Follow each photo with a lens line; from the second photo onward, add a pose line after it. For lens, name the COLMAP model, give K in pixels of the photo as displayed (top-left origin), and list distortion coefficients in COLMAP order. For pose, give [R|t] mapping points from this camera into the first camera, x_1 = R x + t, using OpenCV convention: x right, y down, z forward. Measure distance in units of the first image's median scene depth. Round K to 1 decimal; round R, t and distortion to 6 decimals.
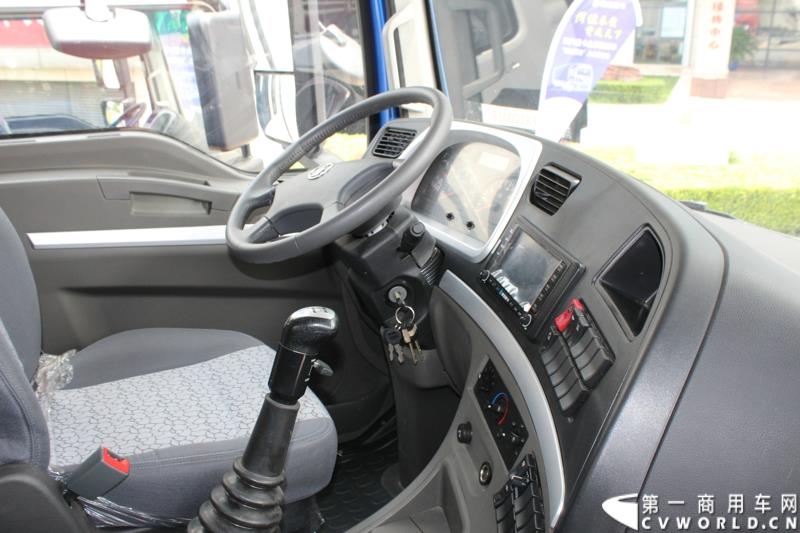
lens RADIAL K [[724.5, 0, 400.0], [0, 724.5, 256.7], [0, 0, 1]] dist [-0.135489, 0.112745]
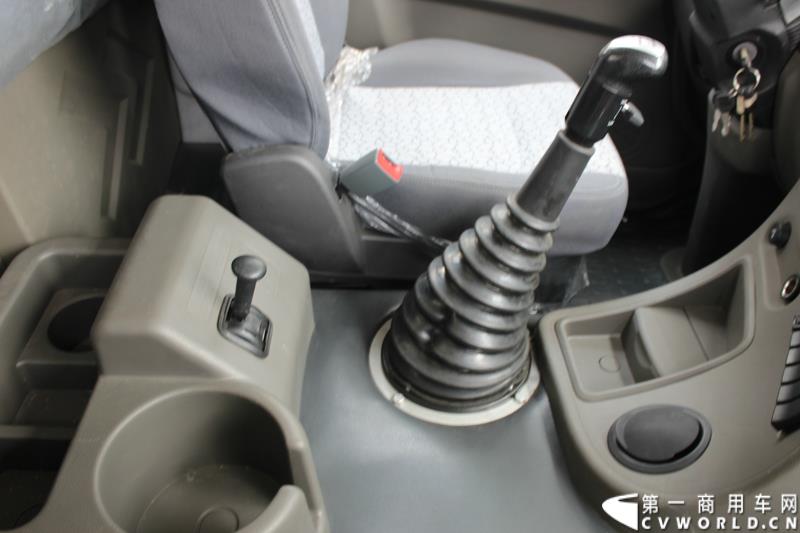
lens RADIAL K [[724.5, 0, 400.0], [0, 724.5, 256.7], [0, 0, 1]] dist [-0.135489, 0.112745]
pose [[0.894198, 0.281657, -0.347964, -0.012953], [-0.147247, 0.919074, 0.365542, 0.037860], [0.422762, -0.275630, 0.863308, 0.111456]]
